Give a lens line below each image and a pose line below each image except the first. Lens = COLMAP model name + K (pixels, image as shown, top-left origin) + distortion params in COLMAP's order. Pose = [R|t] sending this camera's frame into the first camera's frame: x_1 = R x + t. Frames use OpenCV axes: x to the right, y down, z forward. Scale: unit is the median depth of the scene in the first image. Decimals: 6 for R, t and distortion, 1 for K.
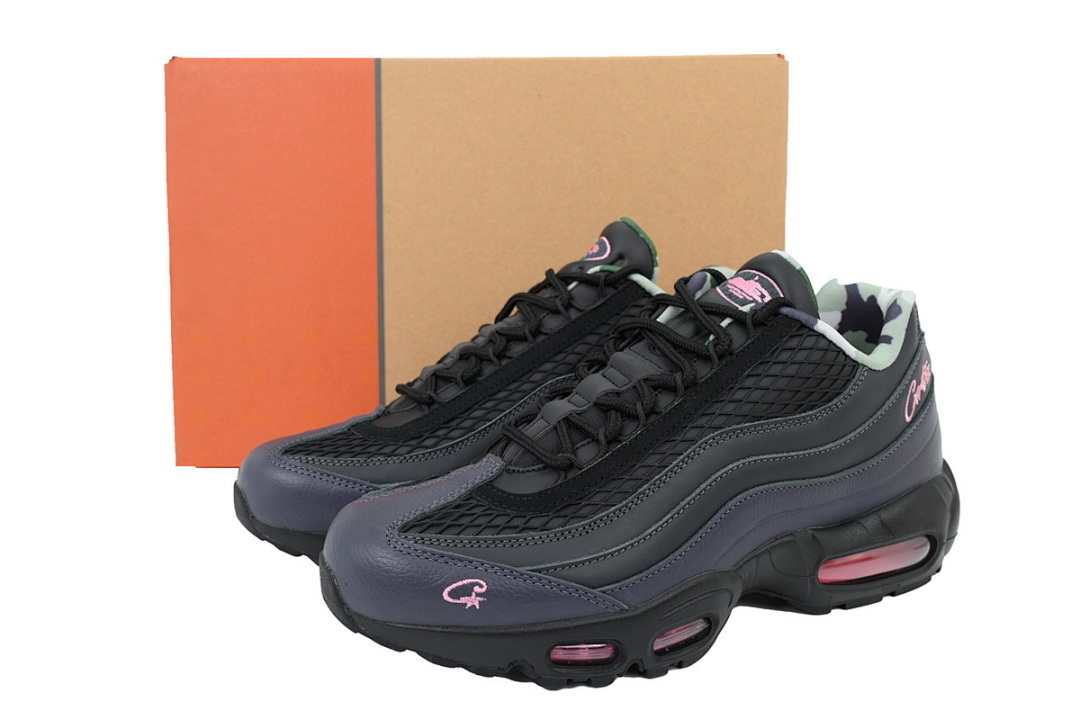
lens RADIAL K [[1077.4, 0, 544.9], [0, 1077.4, 363.1], [0, 0, 1]] dist [0.007489, 0.000000]
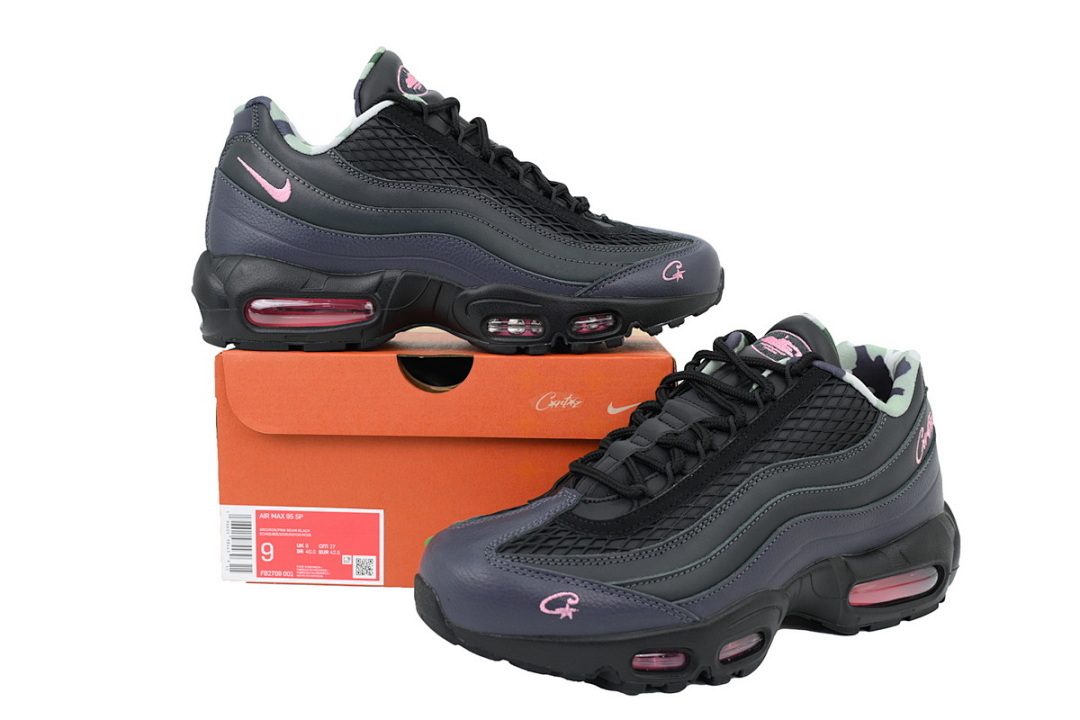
lens RADIAL K [[1077.4, 0, 533.9], [0, 1077.4, 359.4], [0, 0, 1]] dist [0.007489, 0.000000]
pose [[0.997304, 0.010582, 0.072619, -0.167022], [-0.003736, 0.995587, -0.093764, 0.057346], [-0.073291, 0.093240, 0.992942, -0.125431]]
